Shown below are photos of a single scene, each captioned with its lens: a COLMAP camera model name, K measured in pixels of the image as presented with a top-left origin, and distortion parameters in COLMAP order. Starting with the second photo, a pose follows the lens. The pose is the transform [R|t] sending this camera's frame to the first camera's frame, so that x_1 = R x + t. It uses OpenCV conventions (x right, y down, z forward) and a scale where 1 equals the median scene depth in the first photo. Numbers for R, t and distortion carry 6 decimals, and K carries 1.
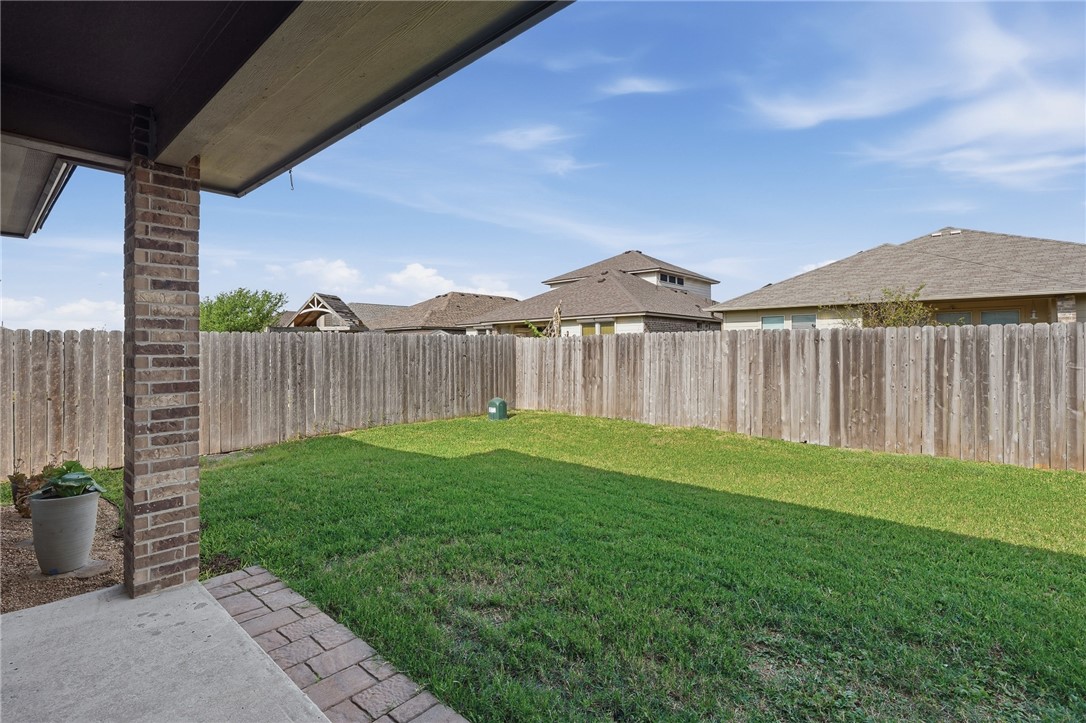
lens RADIAL K [[506.6, 0, 539.8], [0, 506.6, 347.4], [0, 0, 1]] dist [-0.001822, -0.000063]
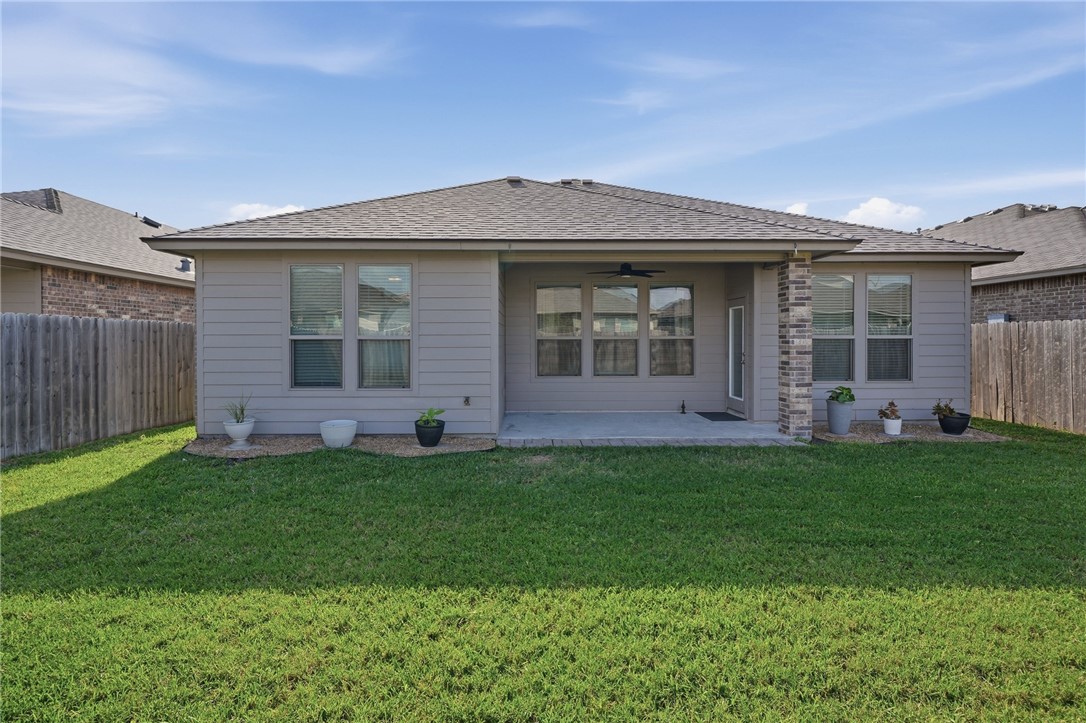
lens RADIAL K [[506.6, 0, 539.8], [0, 506.6, 347.4], [0, 0, 1]] dist [-0.001822, -0.000063]
pose [[-0.729249, 0.020573, -0.683939, 0.681659], [0.008640, 0.999745, 0.020860, -0.002434], [0.684193, 0.009303, -0.729241, 0.750534]]
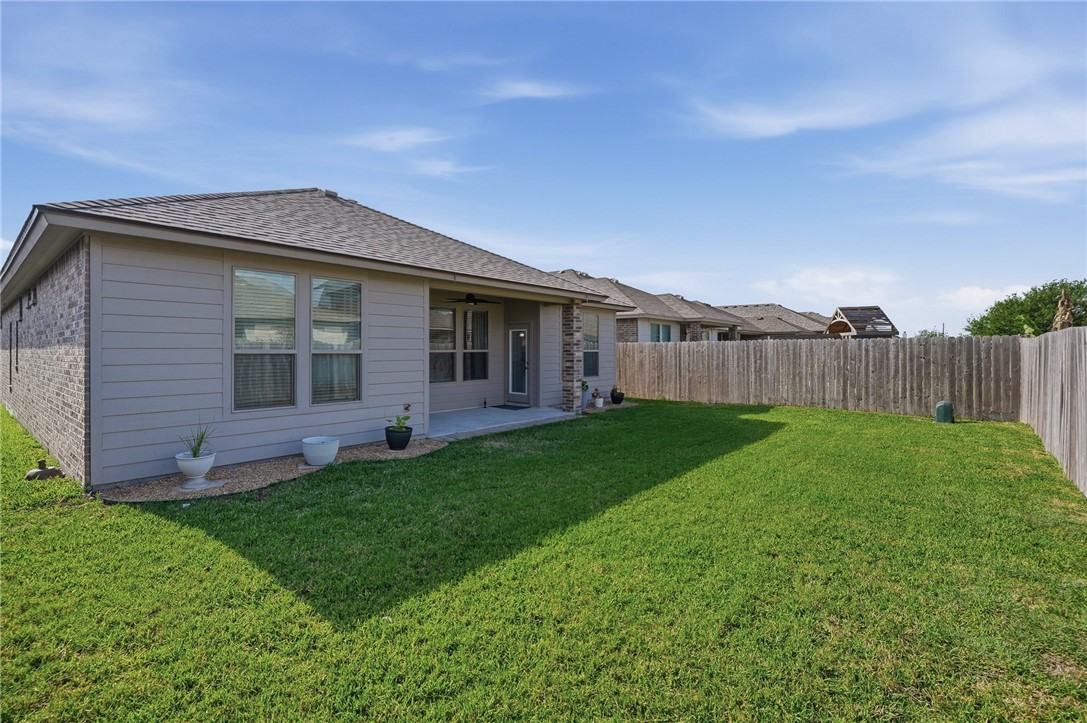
lens RADIAL K [[488.3, 0, 536.7], [0, 488.3, 351.1], [0, 0, 1]] dist [-0.002976, -0.000725]
pose [[0.034869, 0.009251, -0.999349, 1.146457], [0.002705, 0.999953, 0.009351, -0.011697], [0.999388, -0.003029, 0.034842, 0.237917]]
